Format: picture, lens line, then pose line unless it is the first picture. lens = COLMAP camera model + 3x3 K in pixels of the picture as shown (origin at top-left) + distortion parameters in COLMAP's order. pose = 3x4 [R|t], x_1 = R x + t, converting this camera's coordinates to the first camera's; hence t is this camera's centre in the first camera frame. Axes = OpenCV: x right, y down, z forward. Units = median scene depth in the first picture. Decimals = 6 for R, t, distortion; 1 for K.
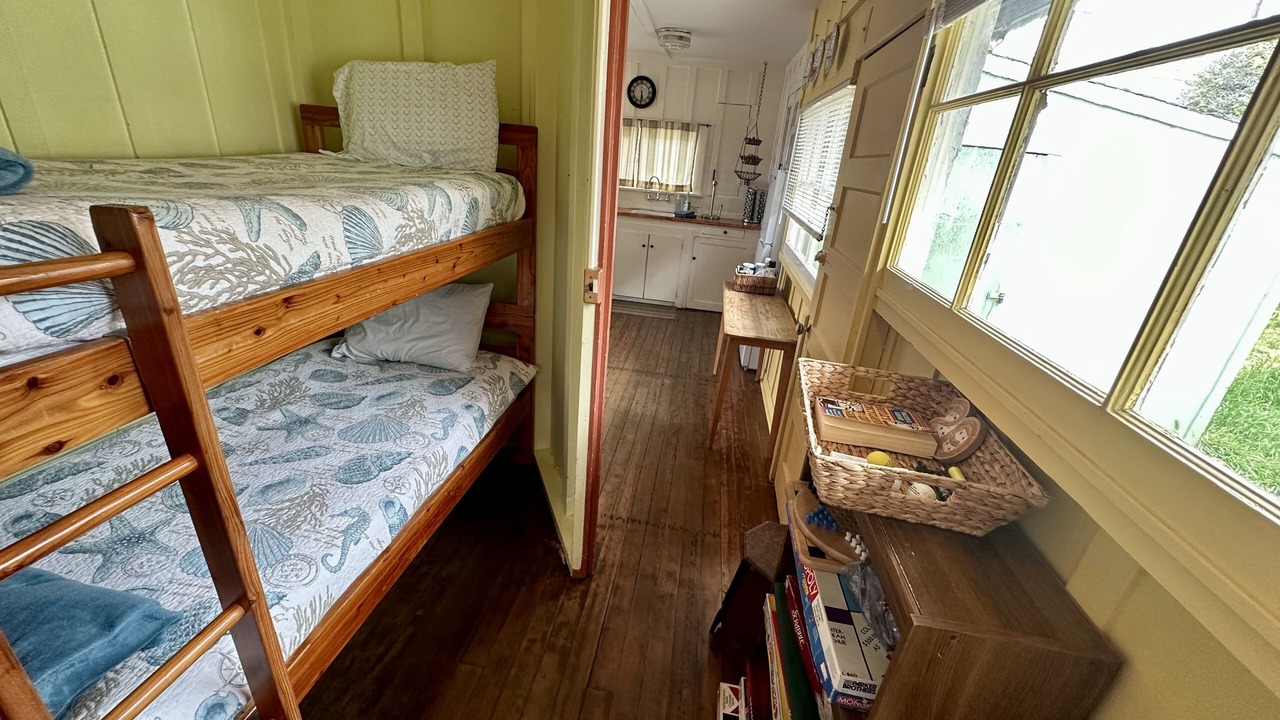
lens RADIAL K [[511.1, 0, 632.4], [0, 511.1, 364.8], [0, 0, 1]] dist [0.000857, 0.000276]
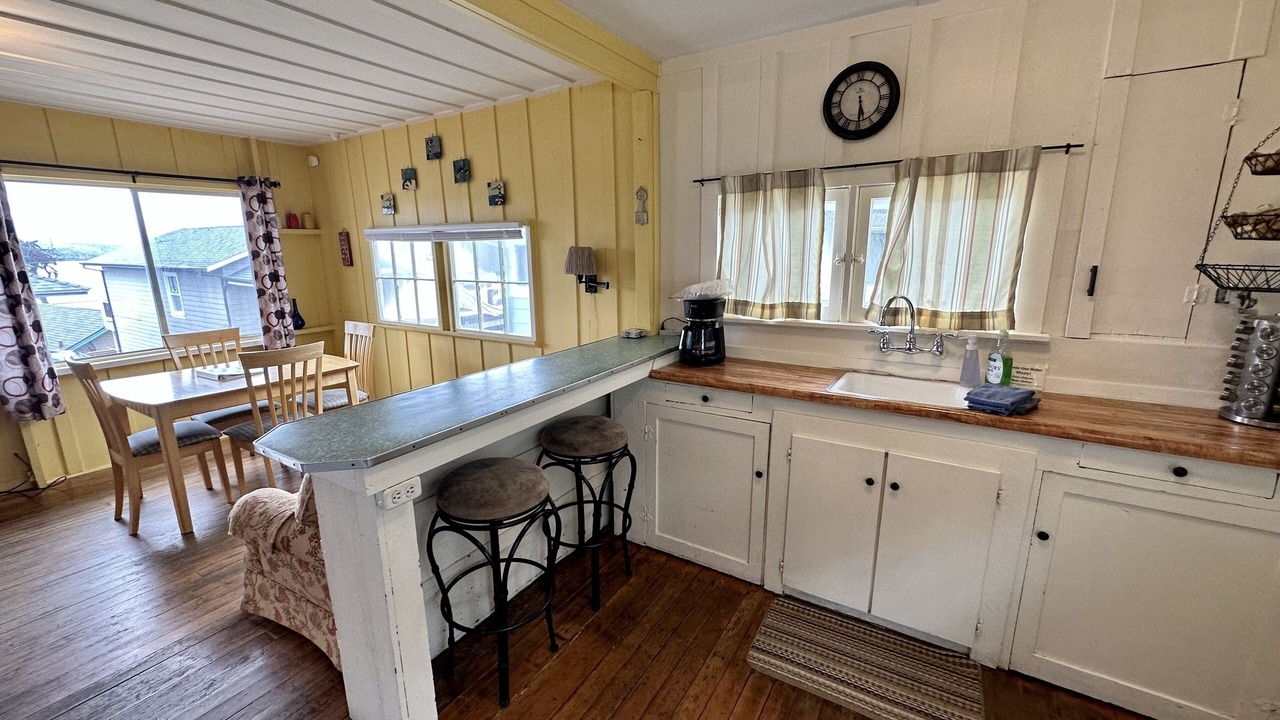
lens RADIAL K [[511.1, 0, 640.0], [0, 511.1, 359.6], [0, 0, 1]] dist [0.000857, 0.000276]
pose [[0.917054, -0.006068, -0.398718, 0.017781], [-0.070264, 0.981781, -0.176548, -0.242405], [0.392525, 0.189920, 0.899919, 0.593263]]
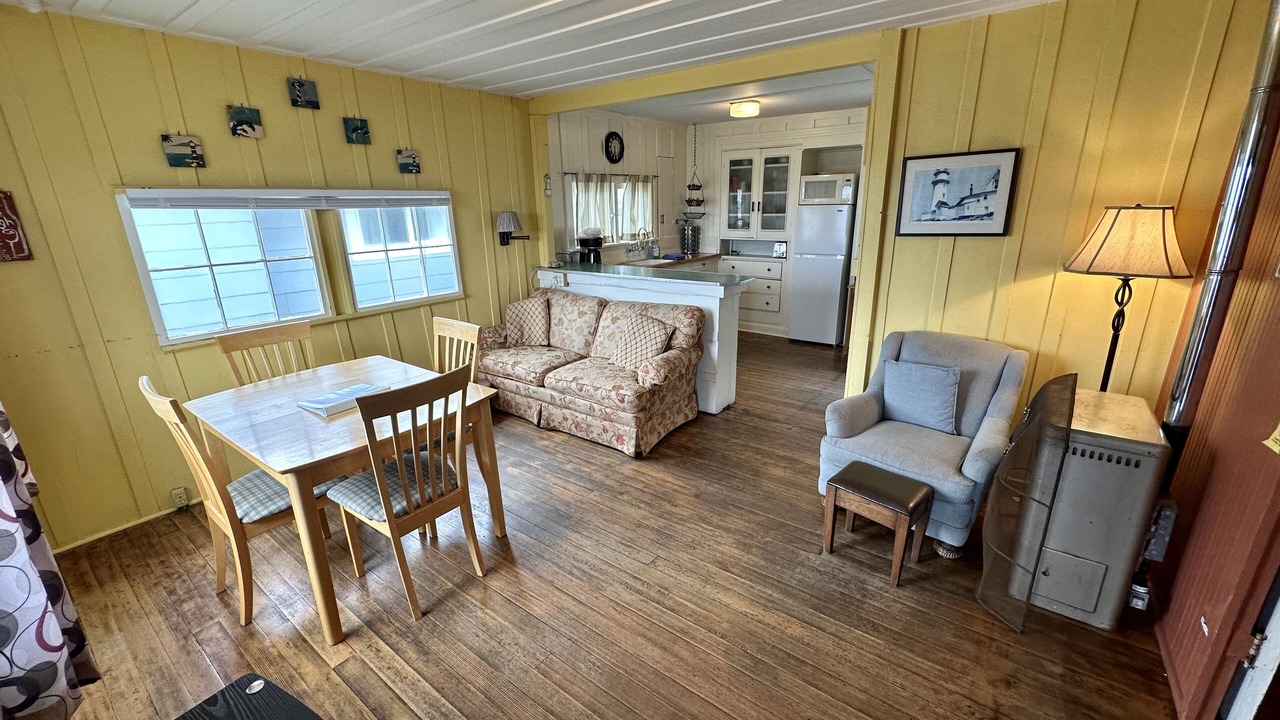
lens RADIAL K [[511.1, 0, 639.3], [0, 511.1, 356.2], [0, 0, 1]] dist [0.000857, 0.000276]
pose [[0.458417, -0.341300, 0.820590, -0.886821], [0.396727, 0.904807, 0.154699, -0.300074], [-0.795275, 0.254634, 0.550182, 0.517568]]
